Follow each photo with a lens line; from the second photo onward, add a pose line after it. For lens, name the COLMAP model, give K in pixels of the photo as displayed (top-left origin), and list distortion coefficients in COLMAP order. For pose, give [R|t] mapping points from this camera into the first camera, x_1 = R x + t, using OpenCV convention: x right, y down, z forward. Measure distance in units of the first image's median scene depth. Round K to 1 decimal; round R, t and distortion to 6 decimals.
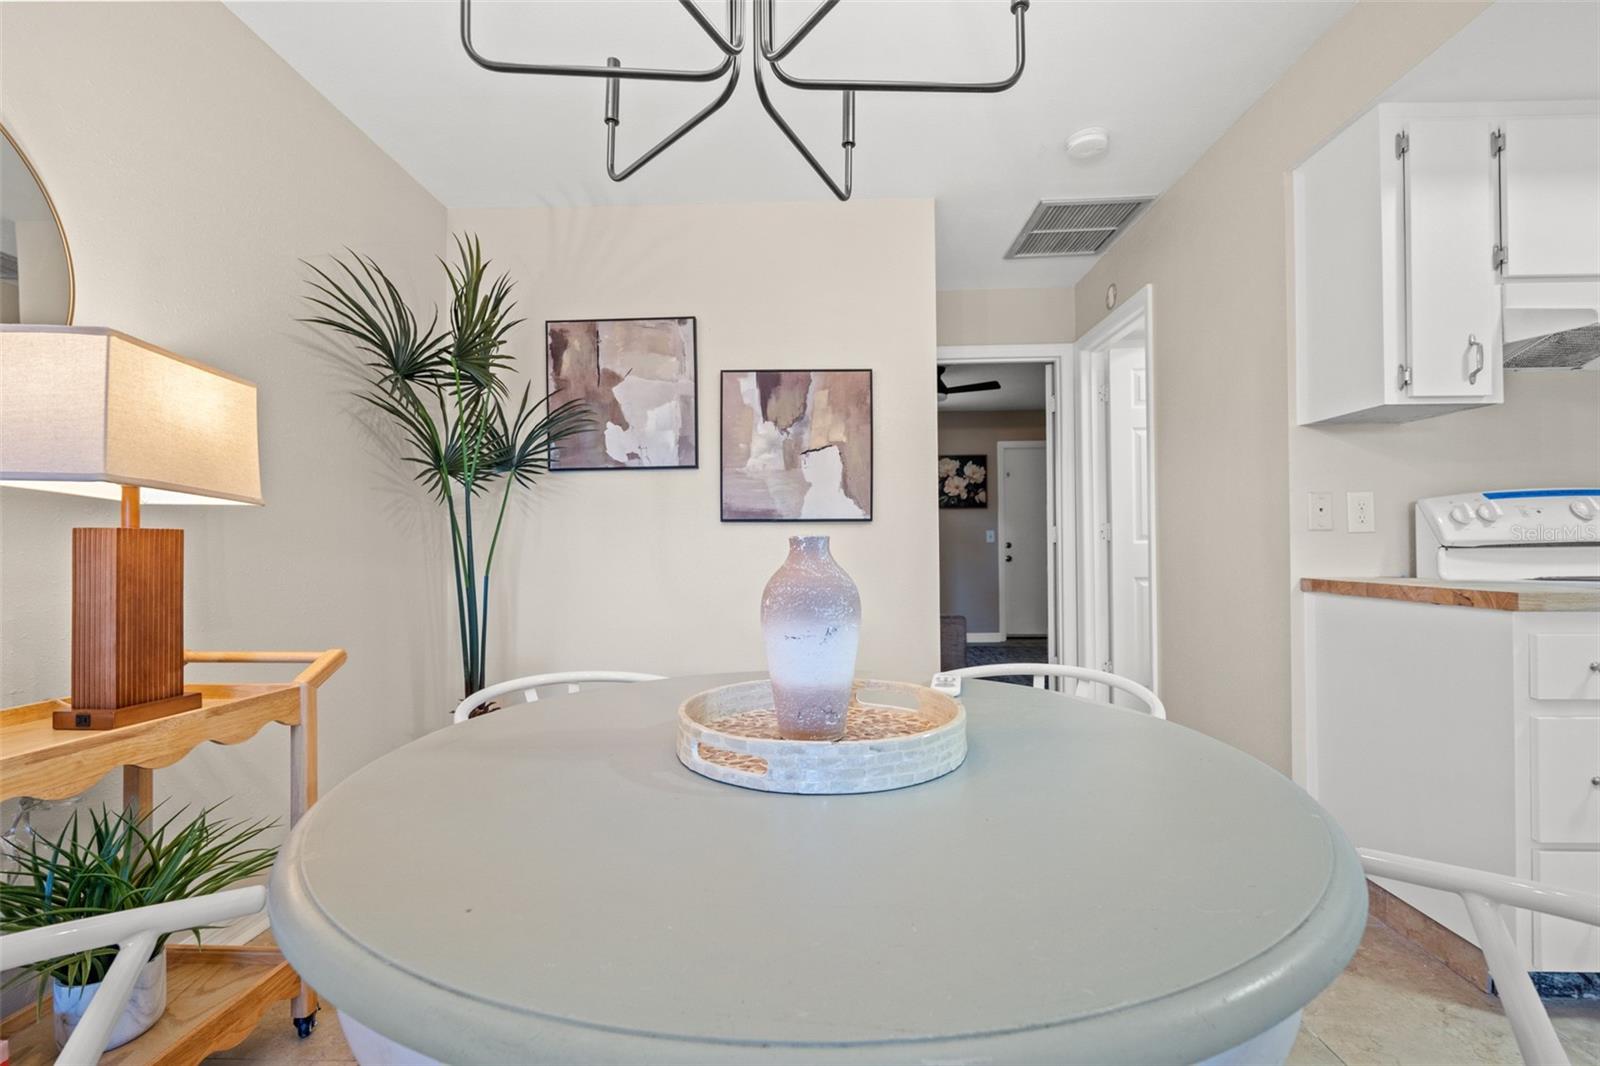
lens RADIAL K [[671.2, 0, 799.8], [0, 671.2, 555.4], [0, 0, 1]] dist [-0.000651, 0.000499]
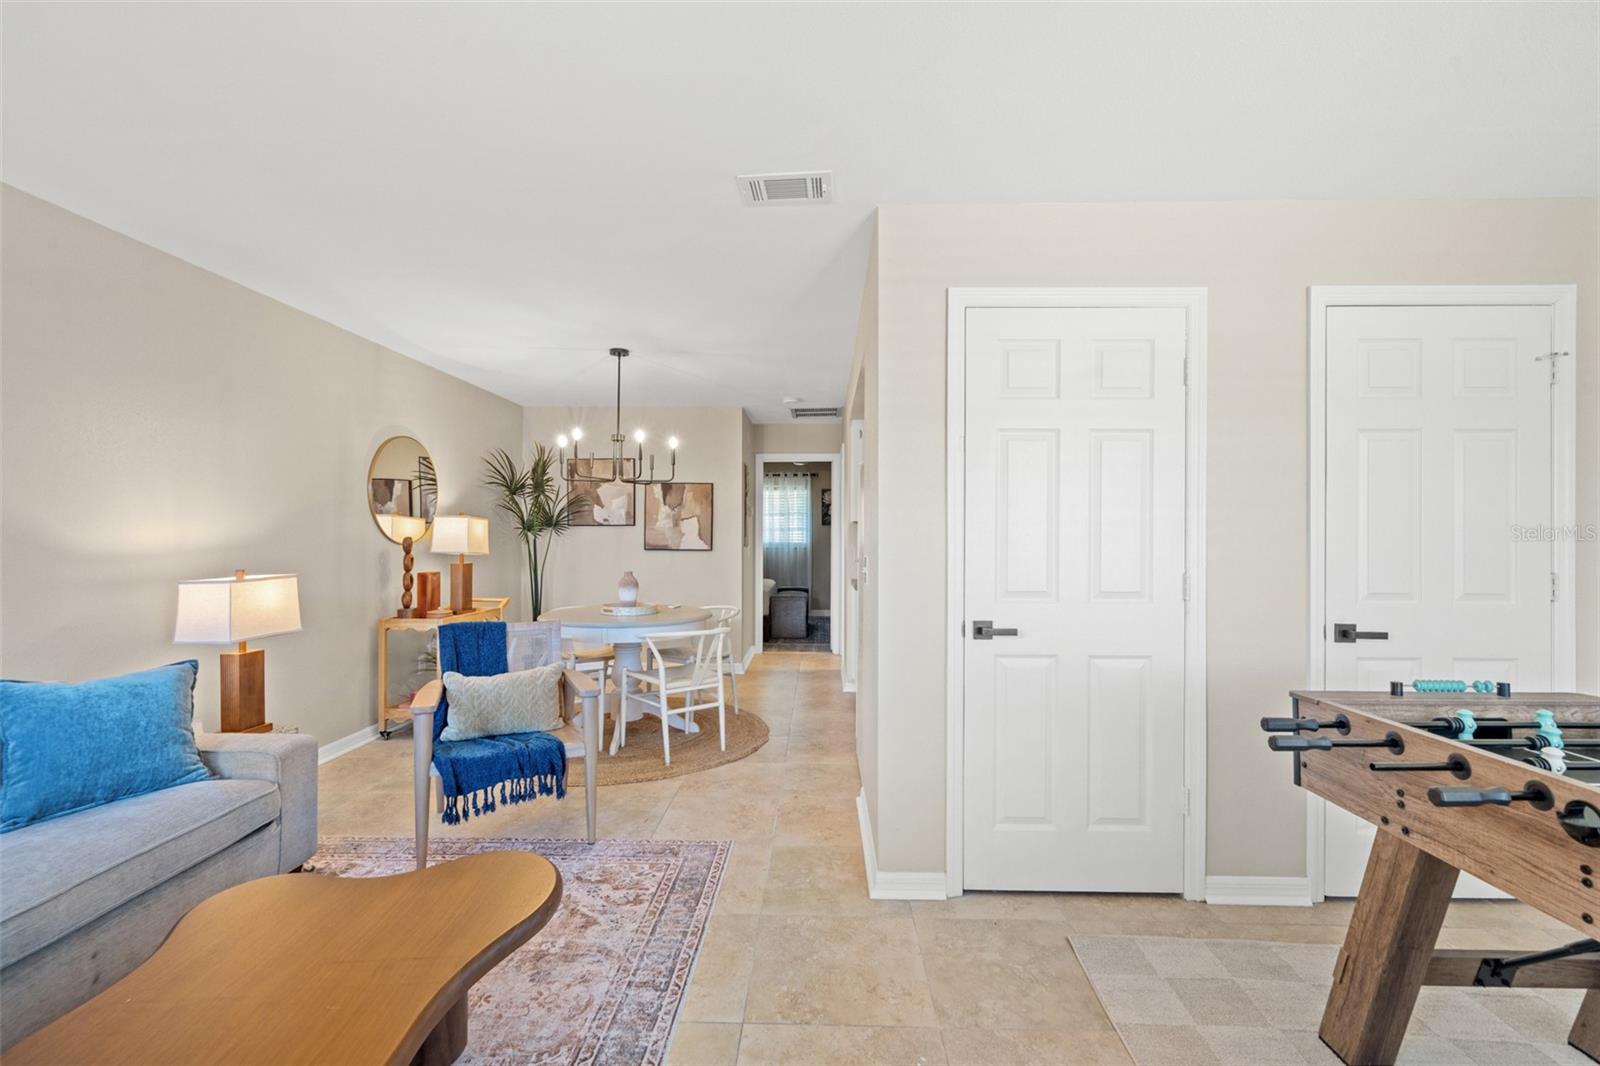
lens RADIAL K [[693.7, 0, 804.6], [0, 693.7, 540.0], [0, 0, 1]] dist [-0.000675, 0.000063]
pose [[0.999907, 0.013658, -0.000572, 0.427045], [-0.013657, 0.999902, 0.003123, -0.099461], [0.000615, -0.003115, 0.999995, -1.346169]]
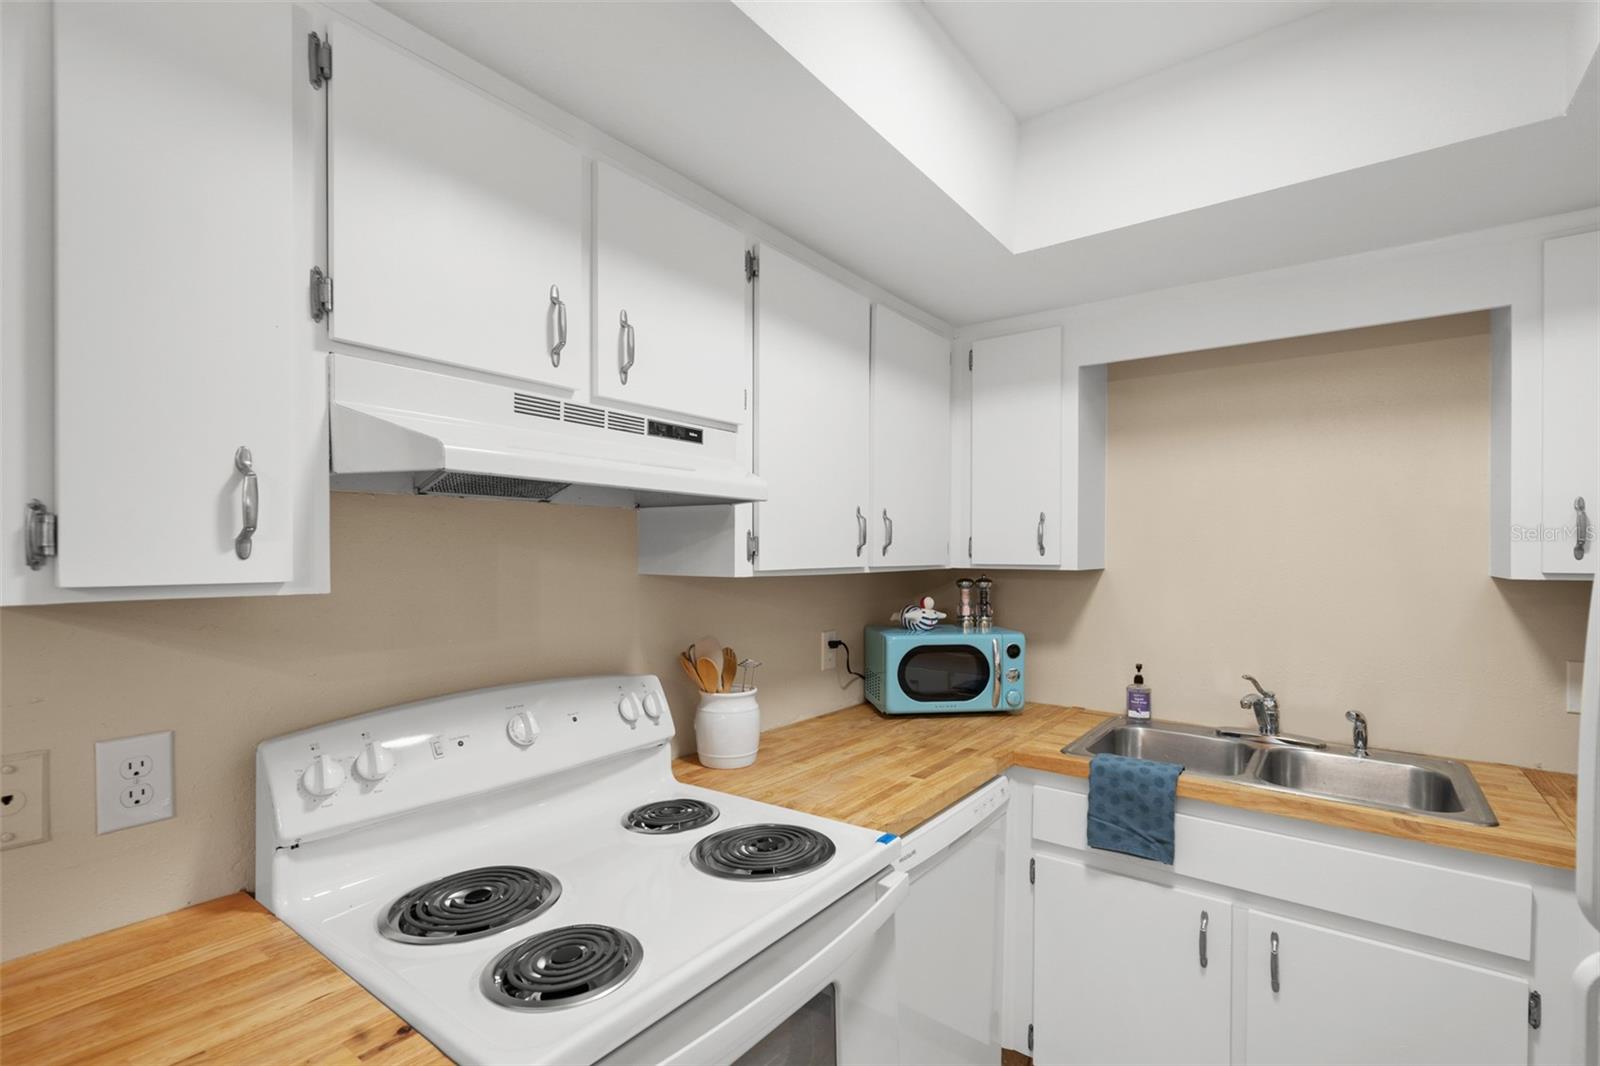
lens RADIAL K [[741.9, 0, 799.3], [0, 741.9, 563.4], [0, 0, 1]] dist [0.002228, 0.000677]
pose [[0.588990, -0.004172, 0.808130, 0.521769], [-0.004449, 0.999955, 0.008406, -0.164397], [-0.808128, -0.008547, 0.588944, 0.254936]]
